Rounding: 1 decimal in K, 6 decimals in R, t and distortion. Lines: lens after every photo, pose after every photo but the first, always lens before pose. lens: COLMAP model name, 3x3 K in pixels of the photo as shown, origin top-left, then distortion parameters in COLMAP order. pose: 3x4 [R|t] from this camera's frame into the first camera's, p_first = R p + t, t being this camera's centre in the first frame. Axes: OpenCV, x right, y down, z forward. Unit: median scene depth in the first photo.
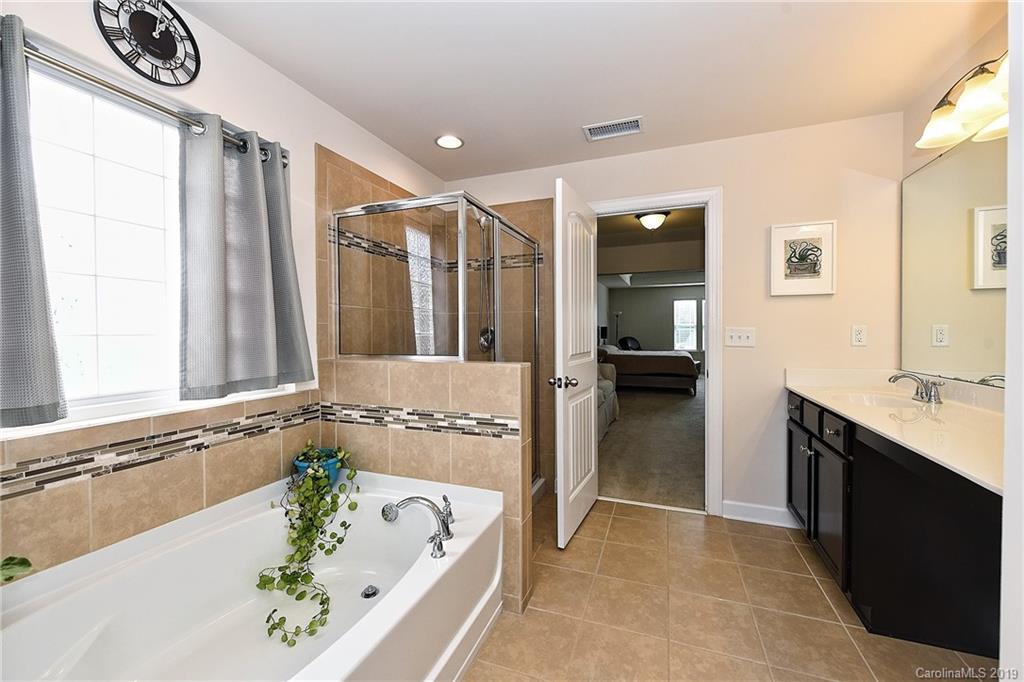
lens RADIAL K [[405.0, 0, 516.2], [0, 405.0, 335.9], [0, 0, 1]] dist [-0.007504, -0.000627]
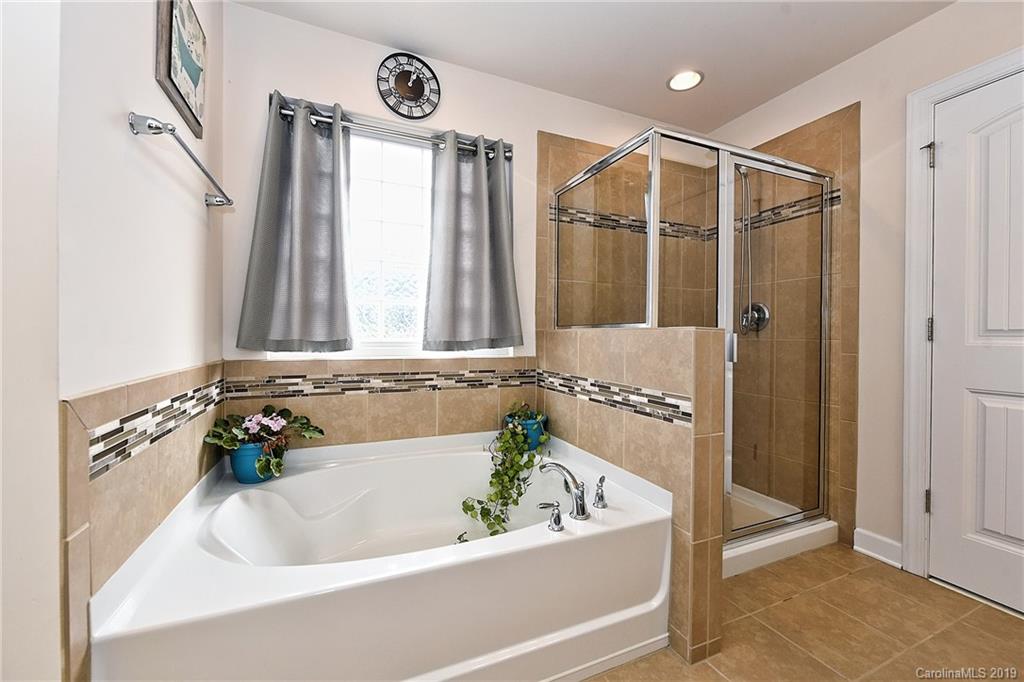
lens RADIAL K [[409.9, 0, 513.2], [0, 409.9, 337.9], [0, 0, 1]] dist [-0.002441, -0.000333]
pose [[0.692992, 0.018420, -0.720710, 0.311220], [-0.021657, 0.999754, 0.004729, 0.090814], [0.720620, 0.012331, 0.693220, 0.230020]]
